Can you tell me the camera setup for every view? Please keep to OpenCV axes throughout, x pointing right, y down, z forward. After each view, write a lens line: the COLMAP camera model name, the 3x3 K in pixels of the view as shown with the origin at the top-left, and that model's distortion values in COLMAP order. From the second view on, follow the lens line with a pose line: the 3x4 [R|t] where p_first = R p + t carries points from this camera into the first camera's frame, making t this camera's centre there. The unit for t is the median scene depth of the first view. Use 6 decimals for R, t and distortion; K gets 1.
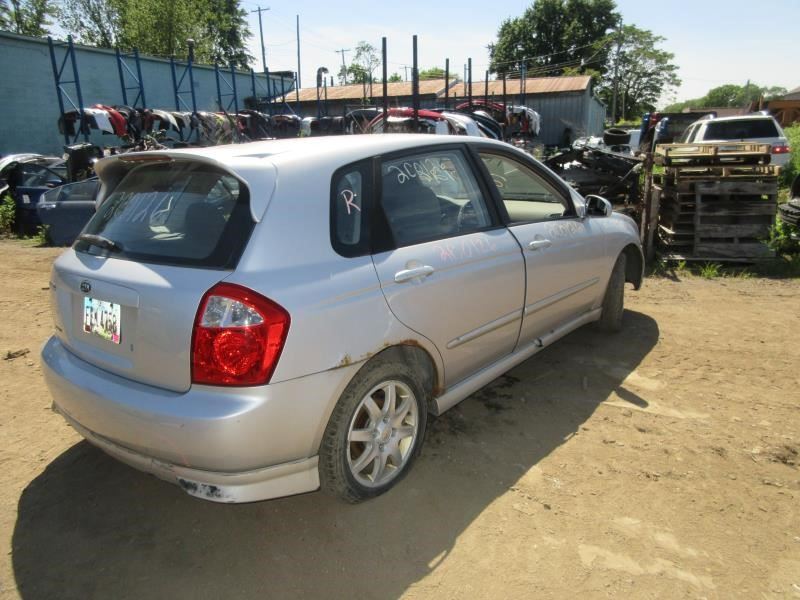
lens RADIAL K [[602.1, 0, 400.0], [0, 602.1, 300.0], [0, 0, 1]] dist [-0.006067, -0.006261]
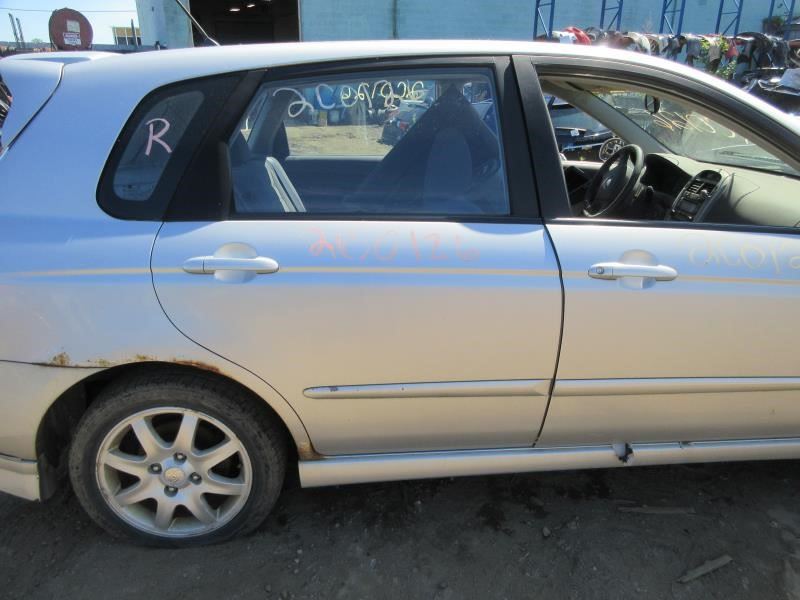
lens RADIAL K [[602.1, 0, 400.0], [0, 602.1, 300.0], [0, 0, 1]] dist [-0.006067, -0.006261]
pose [[0.694586, 0.276761, -0.664044, 0.441525], [-0.203579, 0.960926, 0.187554, -0.125436], [0.690005, 0.004914, 0.723788, 0.523339]]
